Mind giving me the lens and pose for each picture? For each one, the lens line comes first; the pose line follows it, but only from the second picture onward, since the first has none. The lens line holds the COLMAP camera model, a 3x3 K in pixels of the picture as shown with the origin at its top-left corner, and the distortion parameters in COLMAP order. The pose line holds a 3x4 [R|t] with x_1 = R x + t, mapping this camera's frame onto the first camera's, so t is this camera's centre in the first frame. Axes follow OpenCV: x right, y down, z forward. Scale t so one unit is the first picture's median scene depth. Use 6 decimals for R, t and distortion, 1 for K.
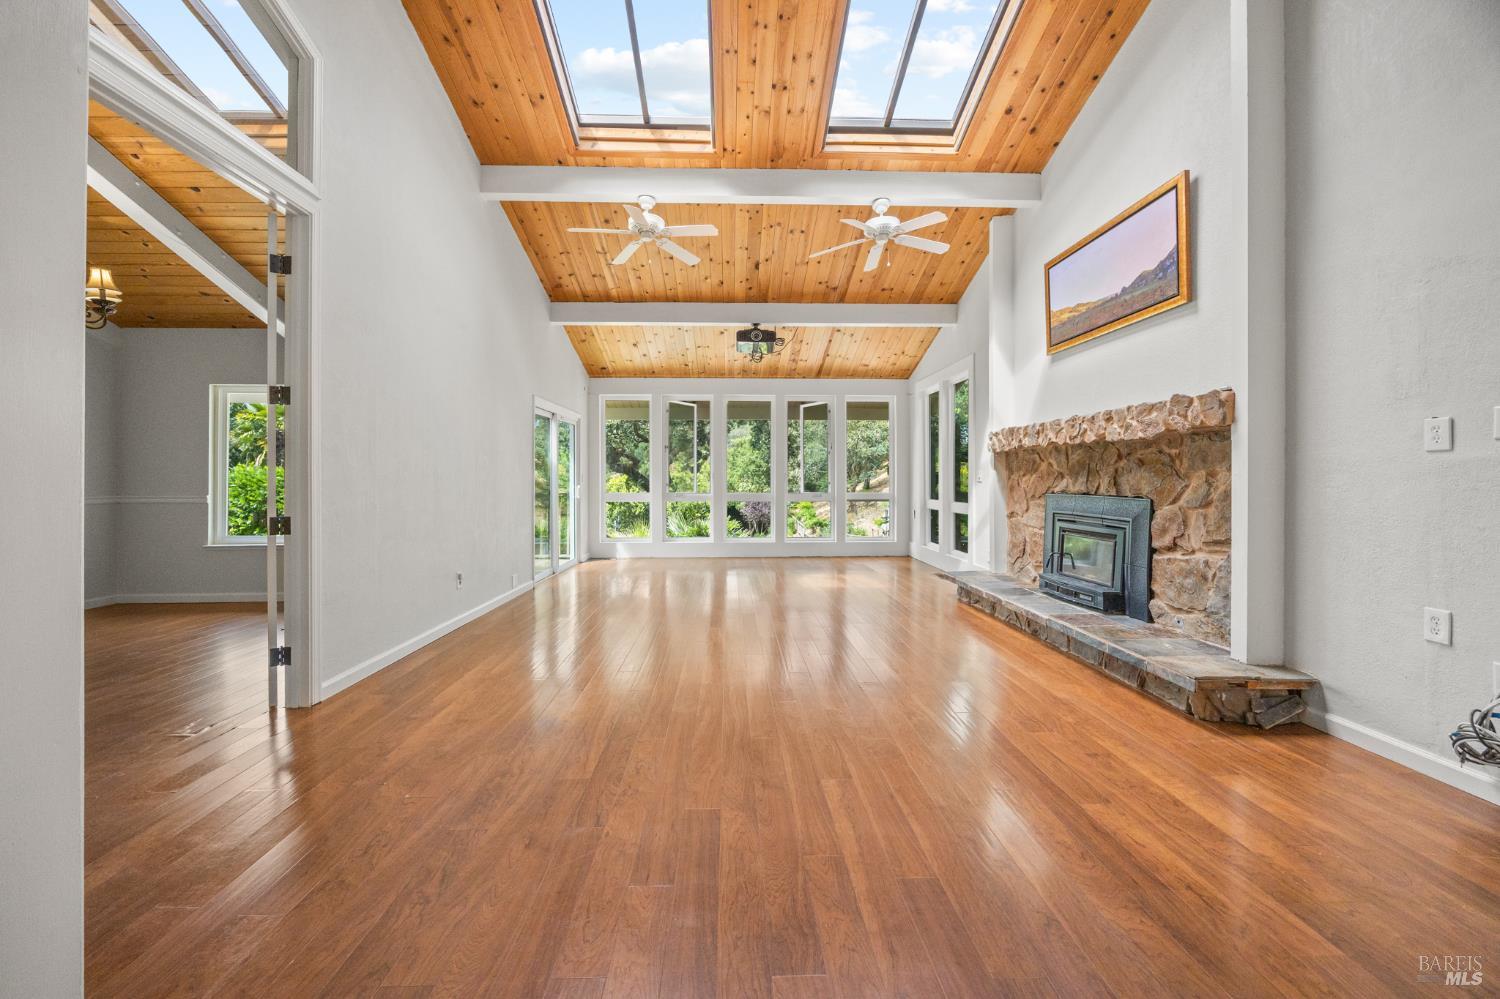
lens RADIAL K [[577.1, 0, 745.0], [0, 577.1, 488.7], [0, 0, 1]] dist [-0.005187, 0.000432]
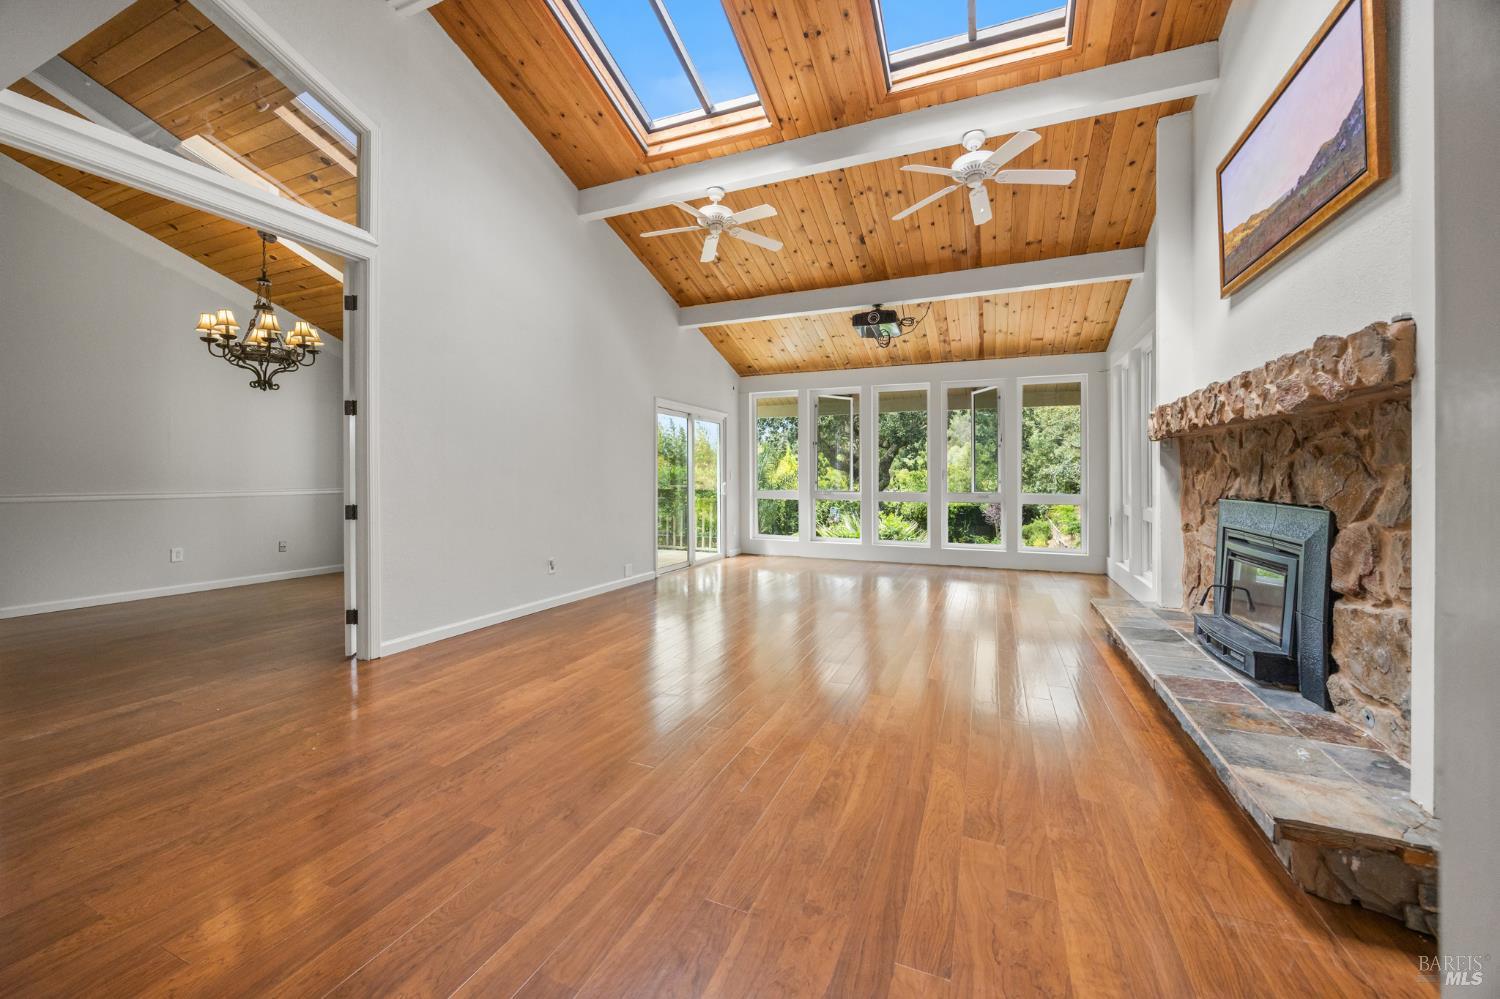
lens RADIAL K [[577.1, 0, 748.6], [0, 577.1, 485.0], [0, 0, 1]] dist [-0.005187, 0.000432]
pose [[0.908141, 0.009377, -0.418559, 0.309970], [-0.010501, 0.999945, -0.000383, -0.002195], [0.418533, 0.004744, 0.908189, 0.141217]]
